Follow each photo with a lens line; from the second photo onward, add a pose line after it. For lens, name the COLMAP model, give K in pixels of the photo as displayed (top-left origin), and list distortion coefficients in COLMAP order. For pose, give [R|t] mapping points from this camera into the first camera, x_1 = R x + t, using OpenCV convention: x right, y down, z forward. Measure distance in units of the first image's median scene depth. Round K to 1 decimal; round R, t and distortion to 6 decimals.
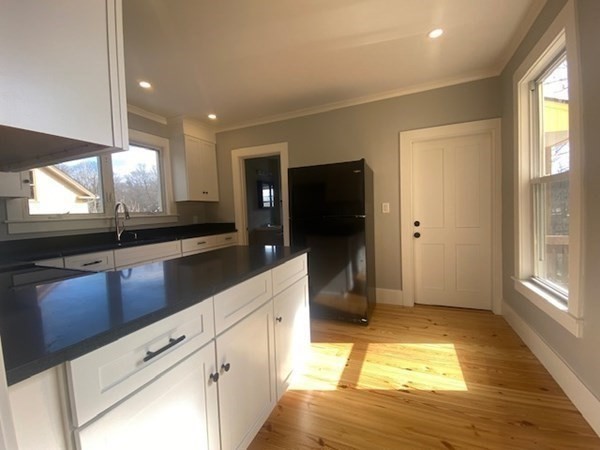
lens RADIAL K [[261.6, 0, 298.6], [0, 261.6, 222.2], [0, 0, 1]] dist [-0.000860, -0.000347]
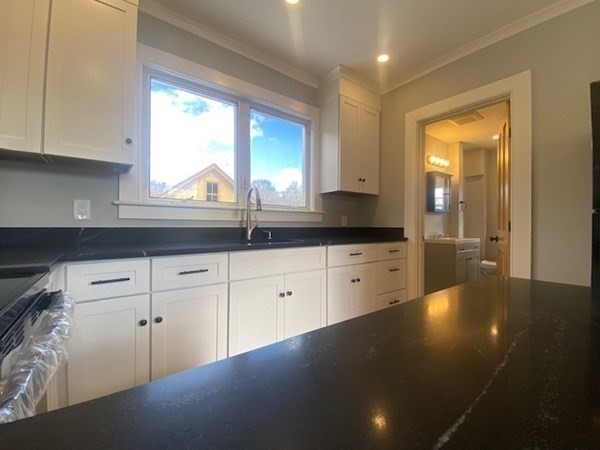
lens RADIAL K [[261.6, 0, 298.6], [0, 261.6, 222.2], [0, 0, 1]] dist [-0.000860, -0.000347]
pose [[0.870118, 0.038640, -0.491326, -0.175861], [-0.061641, 0.997626, -0.030705, 0.029316], [0.488973, 0.057002, 0.870435, 0.361066]]
